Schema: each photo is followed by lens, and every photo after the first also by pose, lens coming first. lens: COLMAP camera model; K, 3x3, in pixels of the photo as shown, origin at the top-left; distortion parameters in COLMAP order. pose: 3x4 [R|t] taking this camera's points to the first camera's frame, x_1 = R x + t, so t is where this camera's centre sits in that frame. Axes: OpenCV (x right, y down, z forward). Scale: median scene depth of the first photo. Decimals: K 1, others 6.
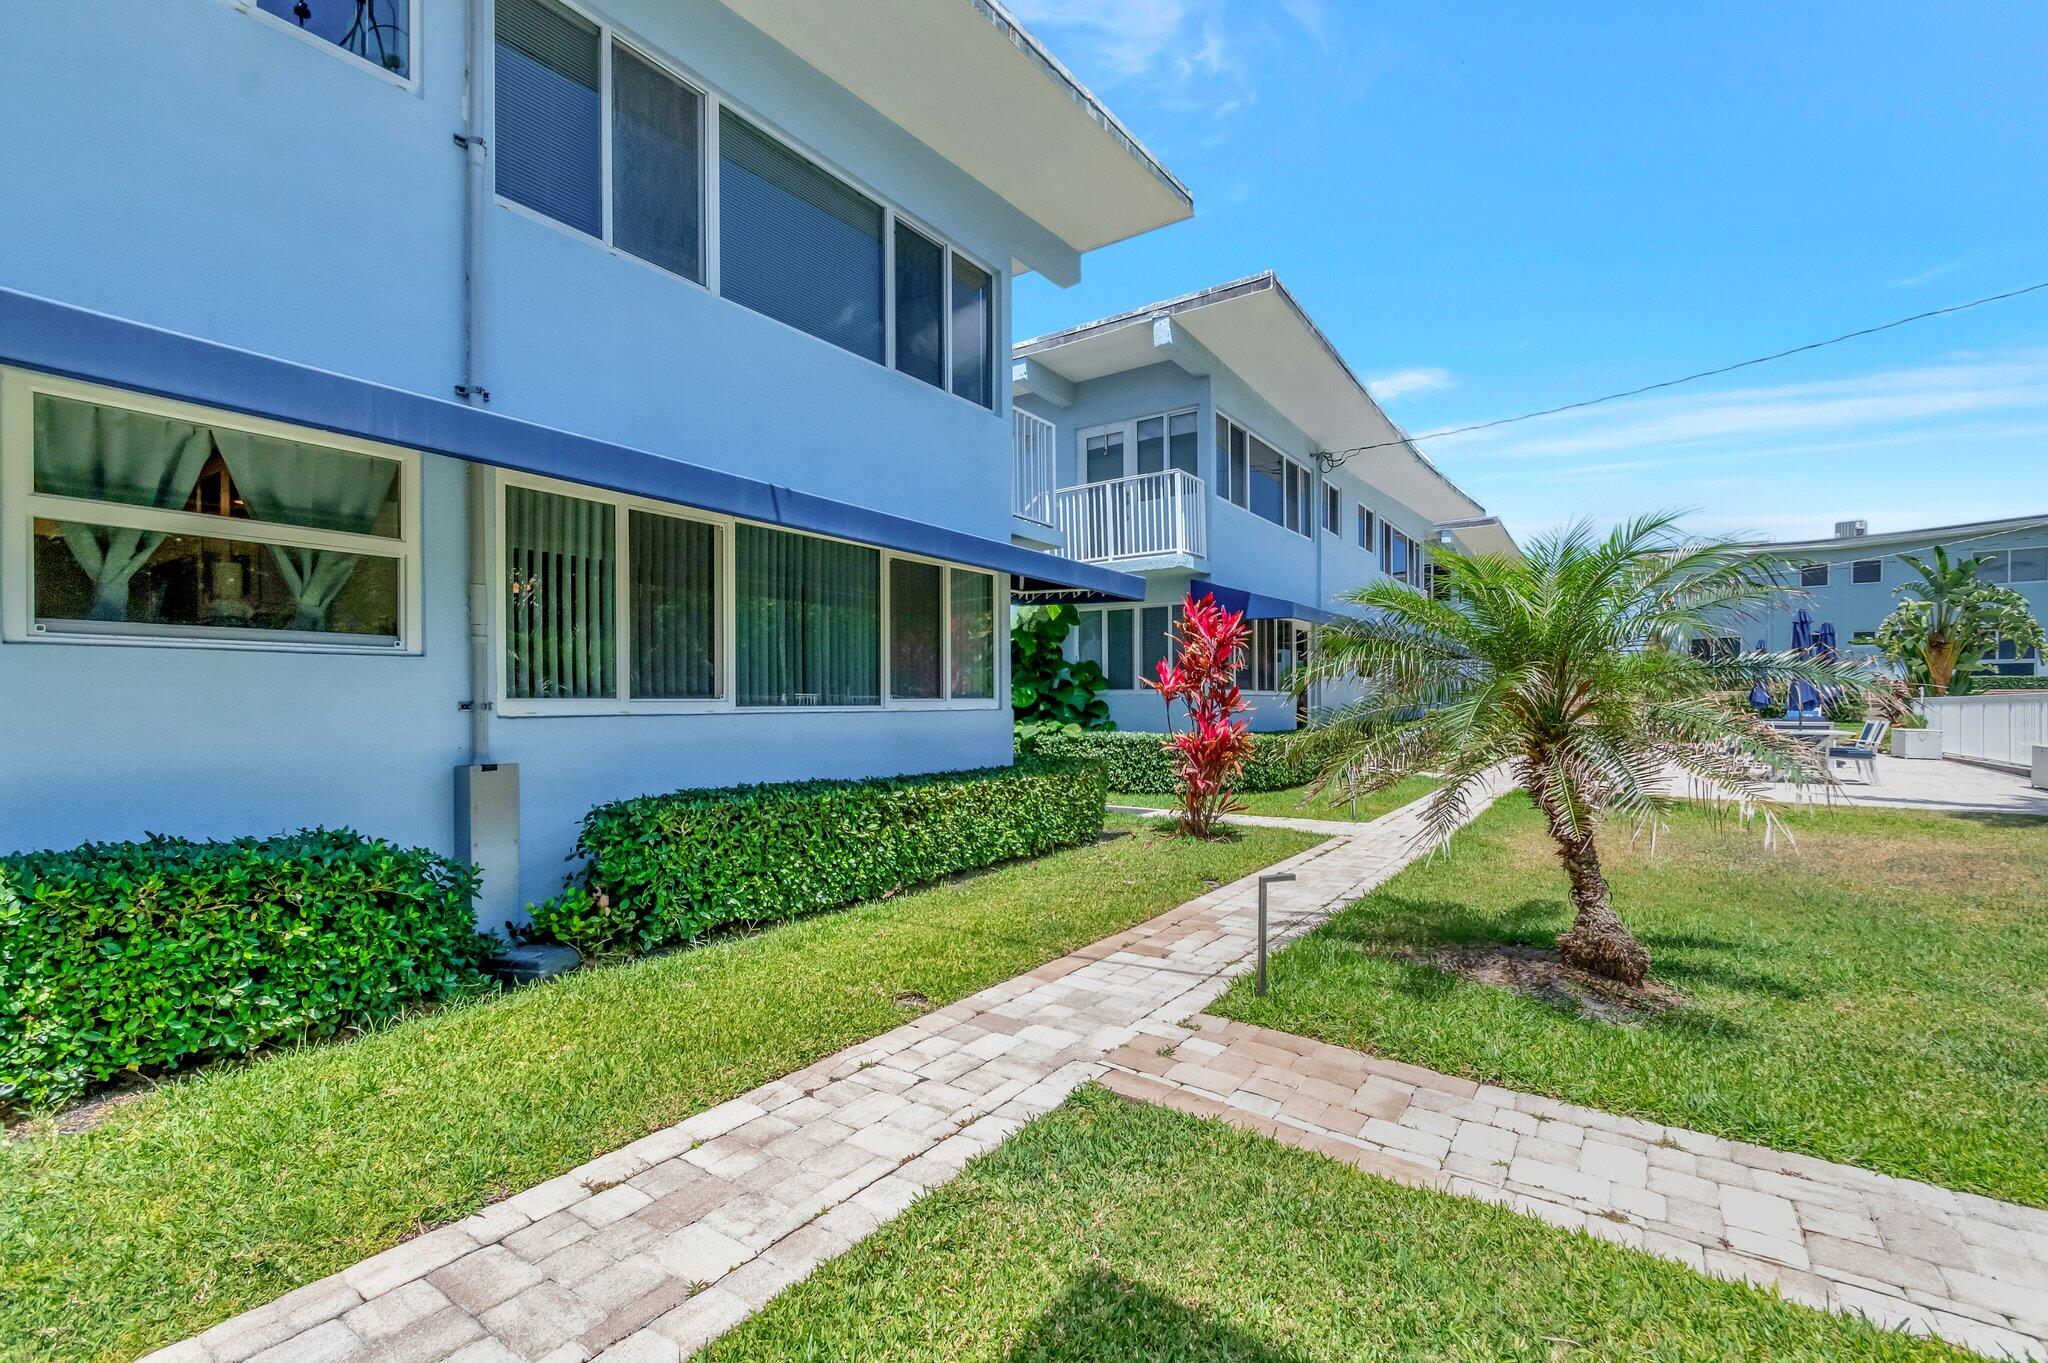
lens RADIAL K [[904.2, 0, 1024.4], [0, 904.2, 691.5], [0, 0, 1]] dist [-0.012989, -0.000347]
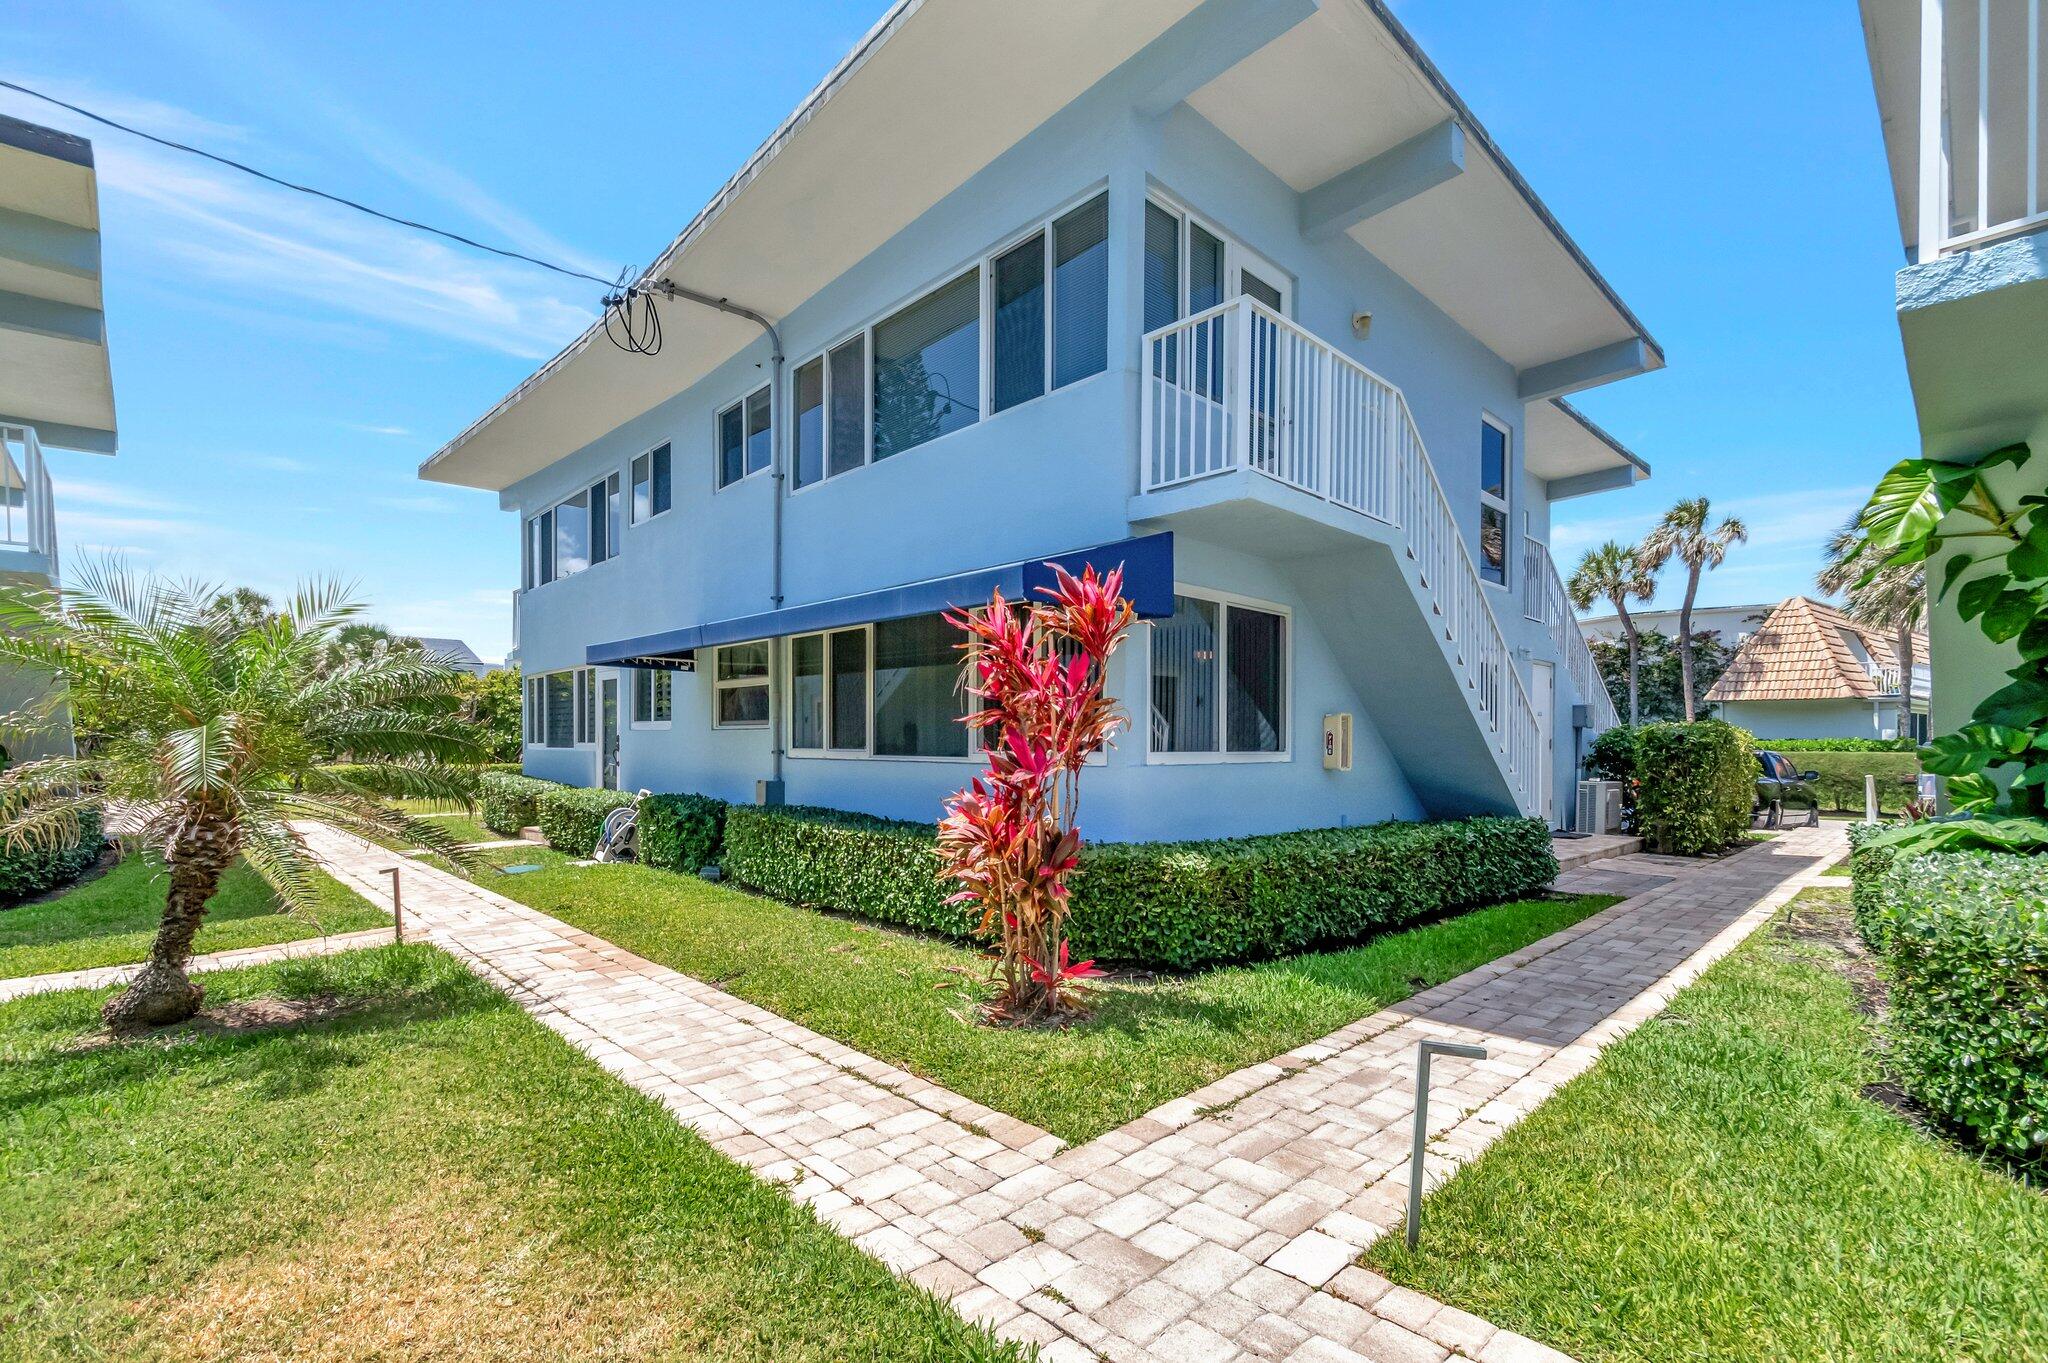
lens RADIAL K [[904.2, 0, 1036.4], [0, 904.2, 755.6], [0, 0, 1]] dist [-0.012989, -0.000347]
pose [[-0.177984, 0.003684, -0.984026, 1.051520], [0.000650, 0.999993, 0.003626, 0.012769], [0.984033, 0.000006, -0.177985, 1.577762]]
